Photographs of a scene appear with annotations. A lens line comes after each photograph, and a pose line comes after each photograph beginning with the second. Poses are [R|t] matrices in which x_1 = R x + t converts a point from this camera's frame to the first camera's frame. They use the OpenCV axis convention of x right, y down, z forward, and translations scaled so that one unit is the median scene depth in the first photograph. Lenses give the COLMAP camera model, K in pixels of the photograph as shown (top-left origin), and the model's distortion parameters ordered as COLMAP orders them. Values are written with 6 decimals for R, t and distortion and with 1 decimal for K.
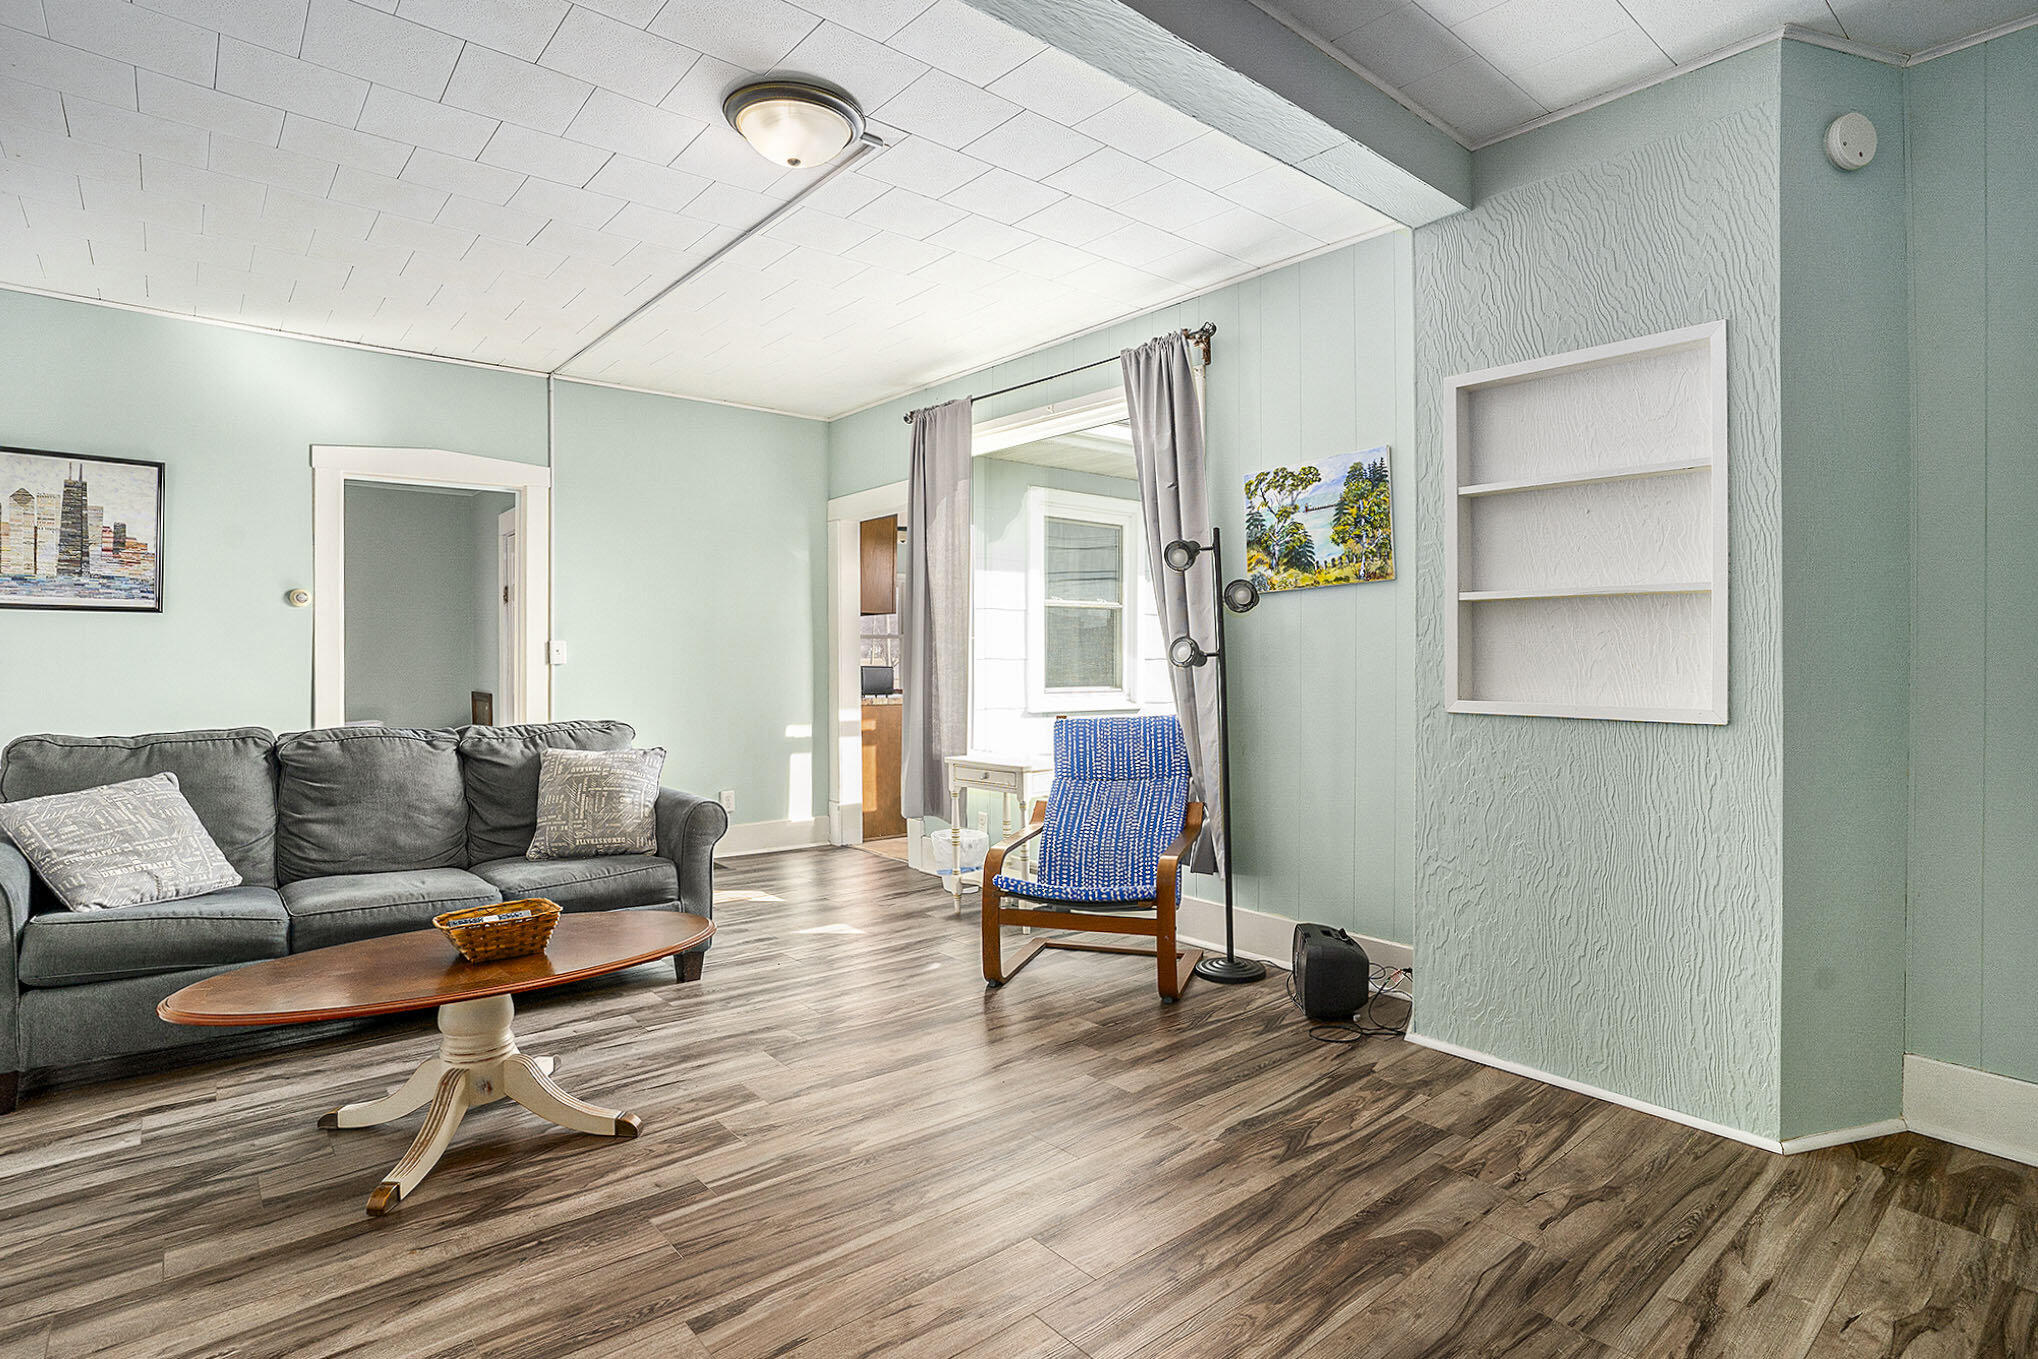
lens RADIAL K [[1034.4, 0, 1022.7], [0, 1034.4, 679.6], [0, 0, 1]] dist [-0.086200, 0.041783]
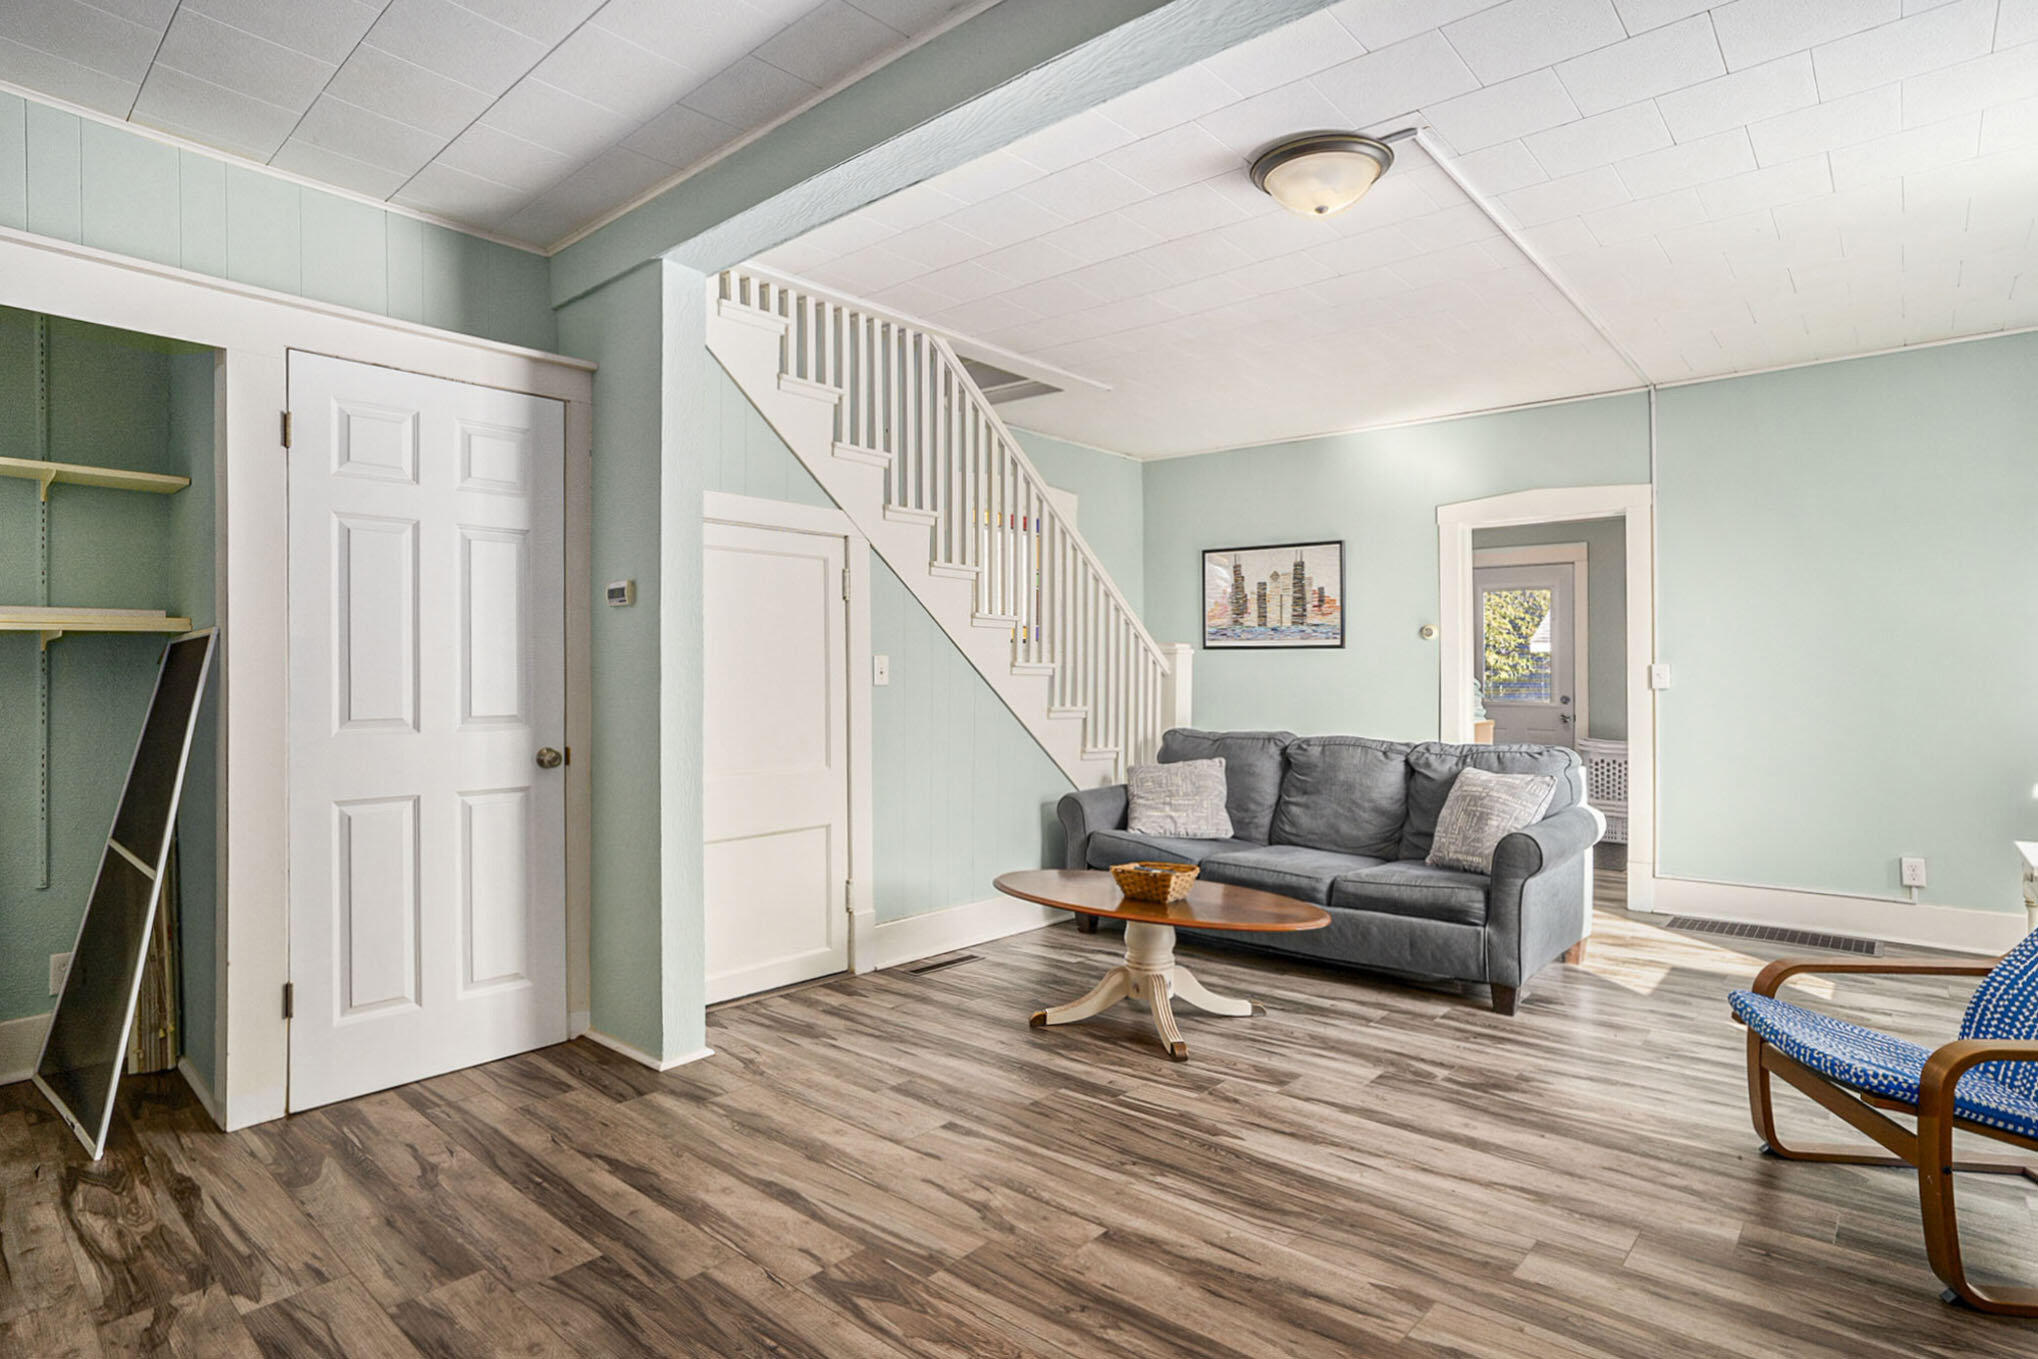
lens RADIAL K [[1034.4, 0, 1022.7], [0, 1034.4, 679.6], [0, 0, 1]] dist [-0.086200, 0.041783]
pose [[0.171652, 0.000920, -0.985157, 0.583870], [-0.020823, 0.999780, -0.002695, -0.013518], [0.984938, 0.020977, 0.171633, 0.399121]]
